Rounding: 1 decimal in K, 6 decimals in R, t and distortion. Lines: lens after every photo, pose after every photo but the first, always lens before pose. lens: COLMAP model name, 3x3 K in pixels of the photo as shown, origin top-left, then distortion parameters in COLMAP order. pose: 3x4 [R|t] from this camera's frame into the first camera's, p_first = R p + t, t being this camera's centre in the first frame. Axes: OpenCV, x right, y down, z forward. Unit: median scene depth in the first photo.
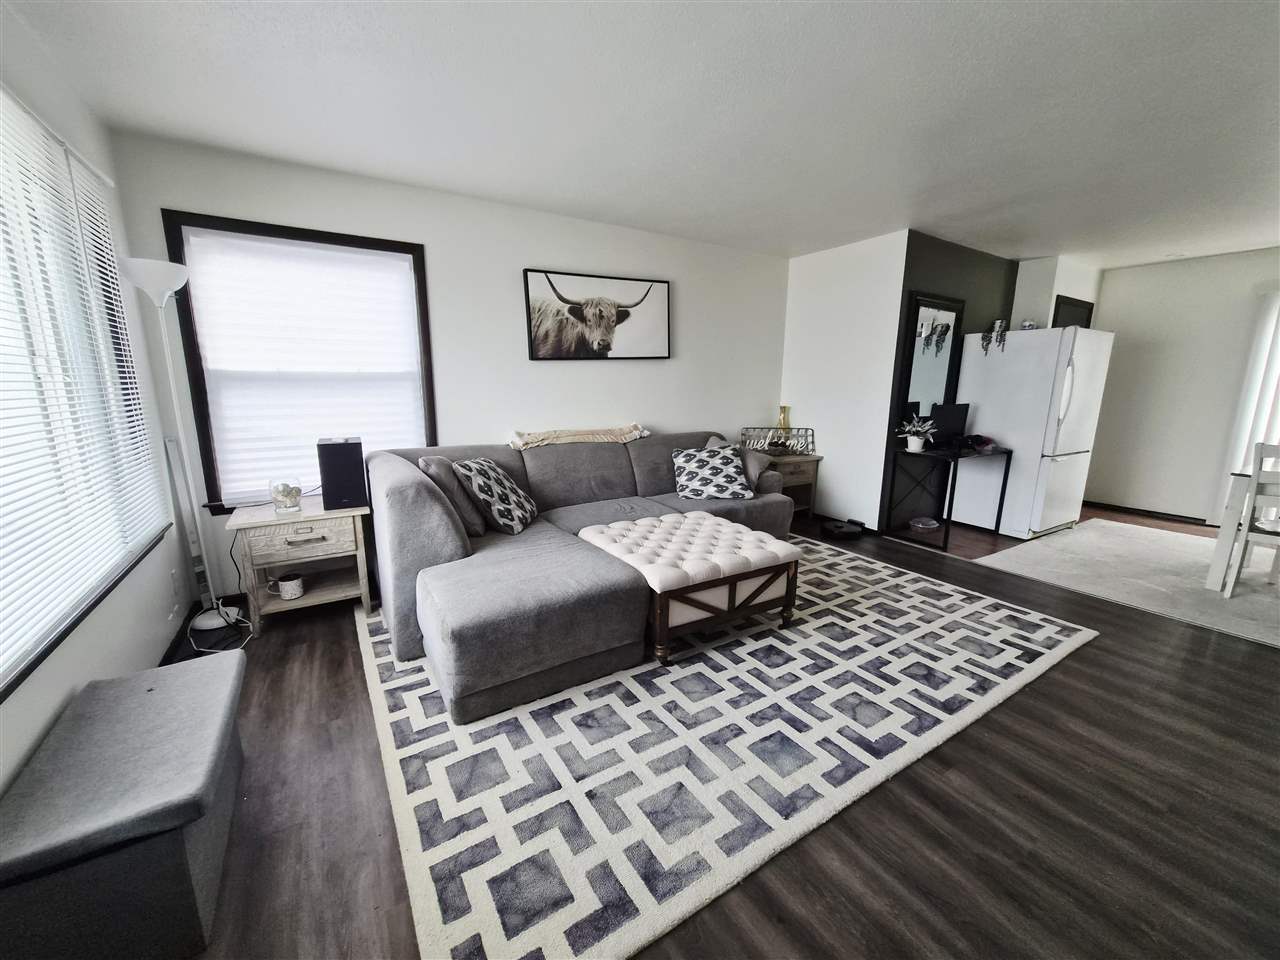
lens RADIAL K [[501.6, 0, 632.8], [0, 501.6, 478.1], [0, 0, 1]] dist [0.000694, 0.000056]
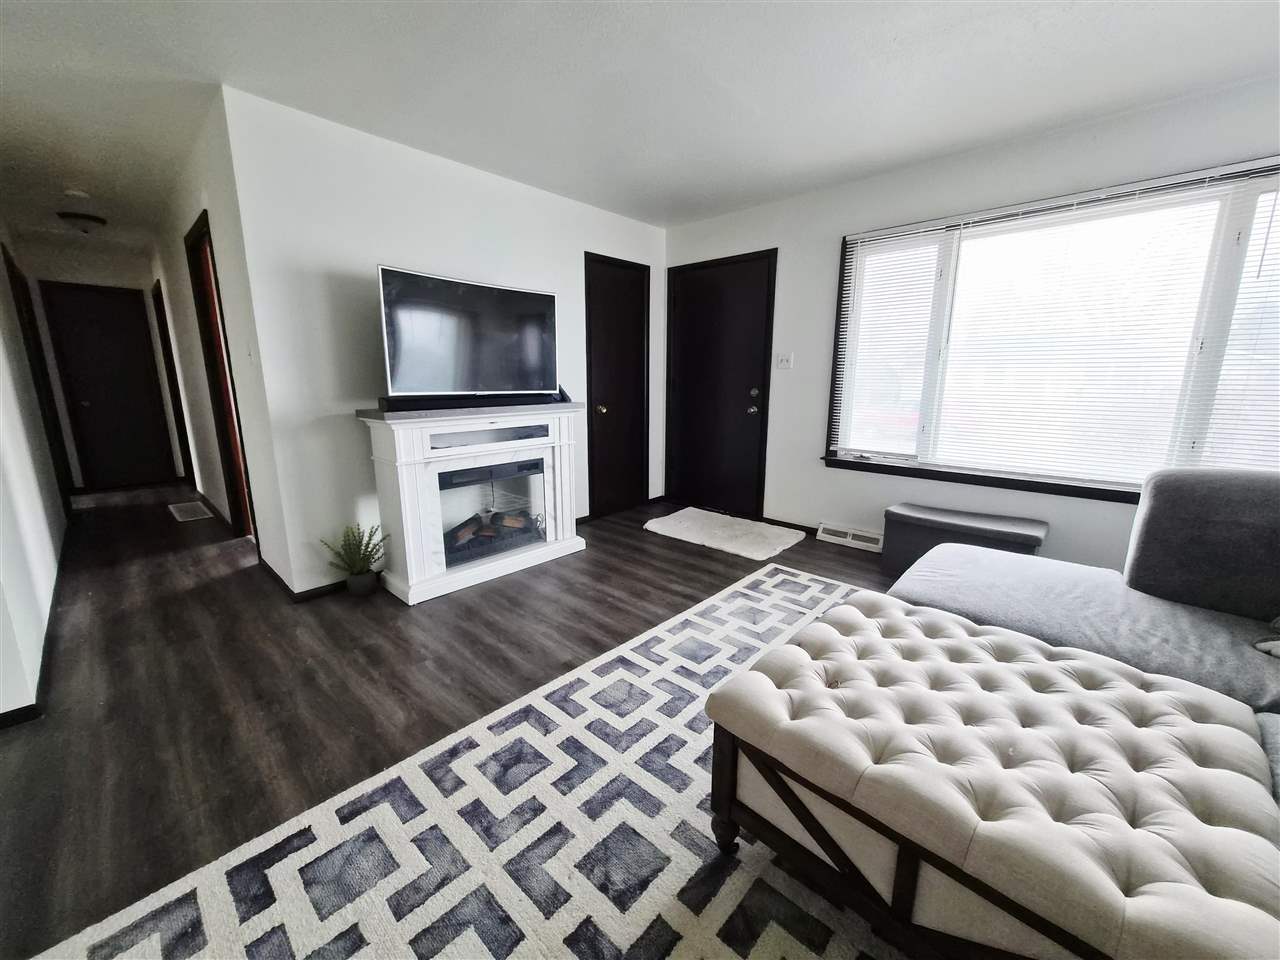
lens RADIAL K [[501.6, 0, 627.9], [0, 501.6, 481.1], [0, 0, 1]] dist [0.000694, 0.000056]
pose [[-0.968446, 0.040614, -0.245894, 0.537006], [-0.056416, 0.925297, 0.375023, -0.212920], [0.242756, 0.377061, -0.893809, 1.376990]]
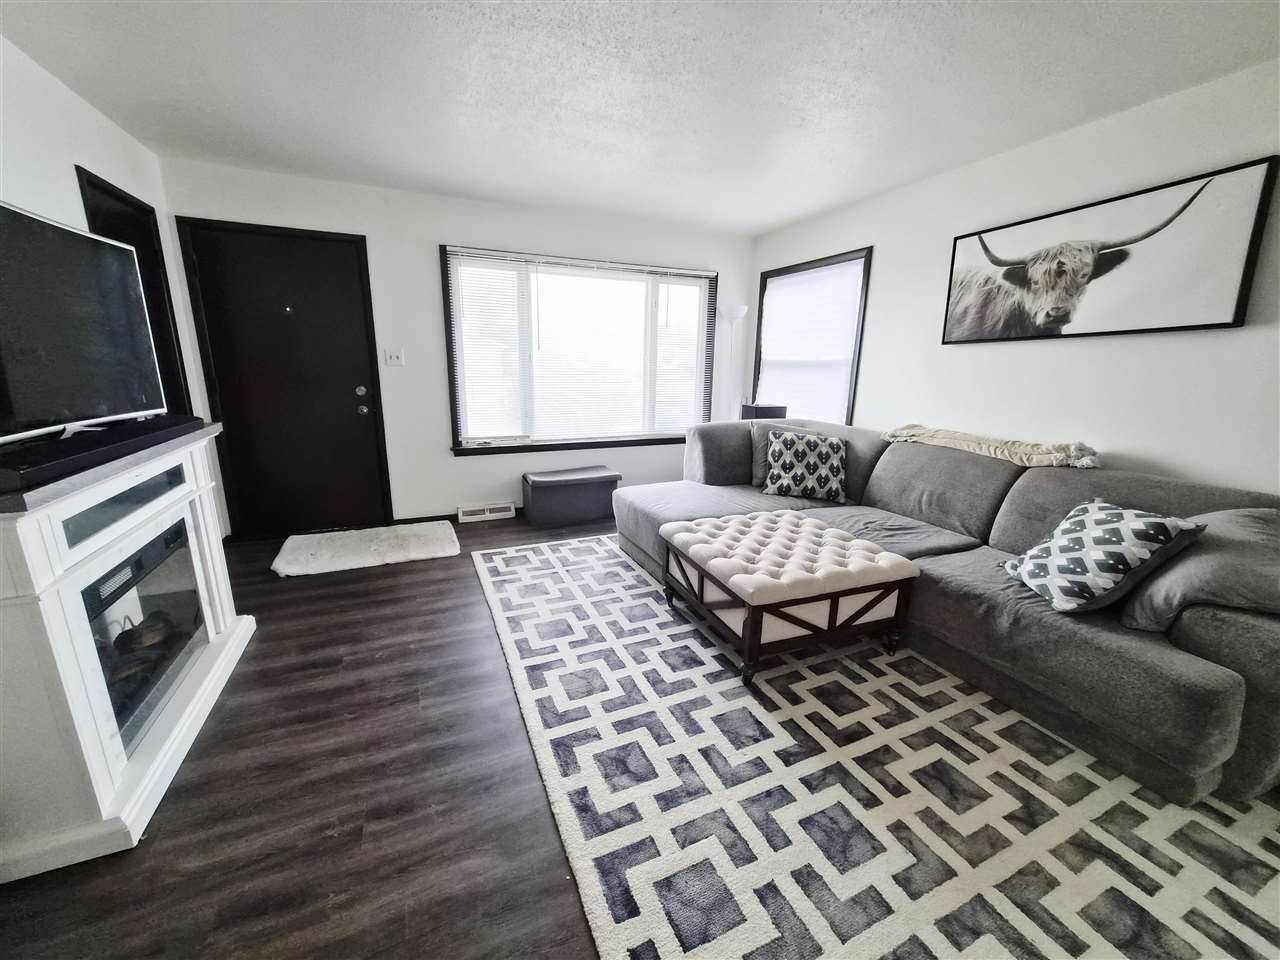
lens RADIAL K [[501.6, 0, 630.4], [0, 501.6, 483.7], [0, 0, 1]] dist [0.000694, 0.000056]
pose [[-0.147956, 0.227705, -0.962424, 1.099343], [-0.204322, 0.945102, 0.255017, -0.174563], [0.967658, 0.234376, -0.093308, 0.895043]]
